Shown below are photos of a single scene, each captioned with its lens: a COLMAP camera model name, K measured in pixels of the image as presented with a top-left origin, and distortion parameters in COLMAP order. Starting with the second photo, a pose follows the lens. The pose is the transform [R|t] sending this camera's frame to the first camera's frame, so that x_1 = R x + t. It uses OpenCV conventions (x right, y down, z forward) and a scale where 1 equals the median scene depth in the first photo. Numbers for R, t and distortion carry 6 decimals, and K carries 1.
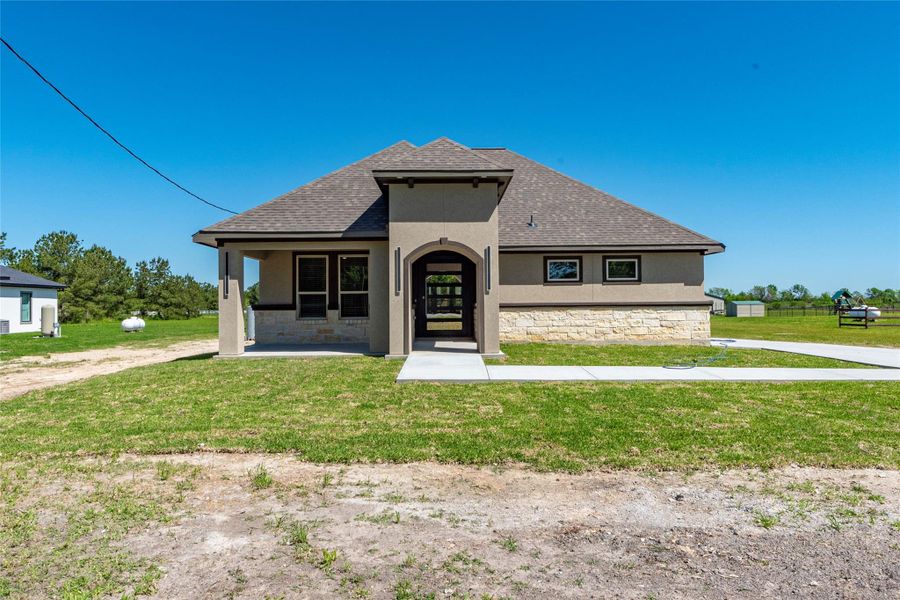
lens RADIAL K [[602.6, 0, 450.0], [0, 602.6, 300.0], [0, 0, 1]] dist [0.003420, 0.000022]
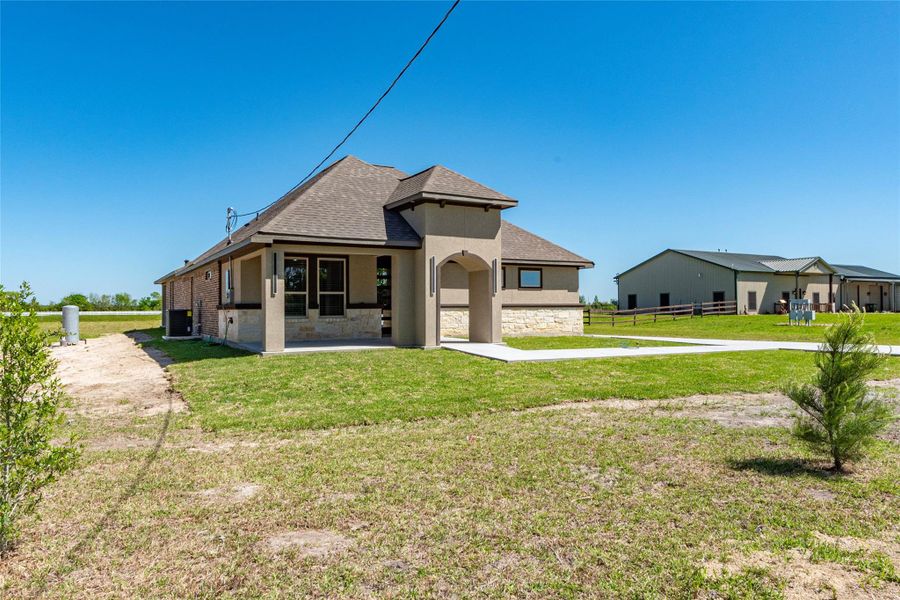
lens RADIAL K [[602.6, 0, 450.0], [0, 602.6, 300.0], [0, 0, 1]] dist [0.003420, 0.000022]
pose [[0.873941, 0.010406, 0.485920, -0.500477], [-0.007944, 0.999943, -0.007127, 0.006119], [-0.485967, 0.002368, 0.873974, -0.050768]]
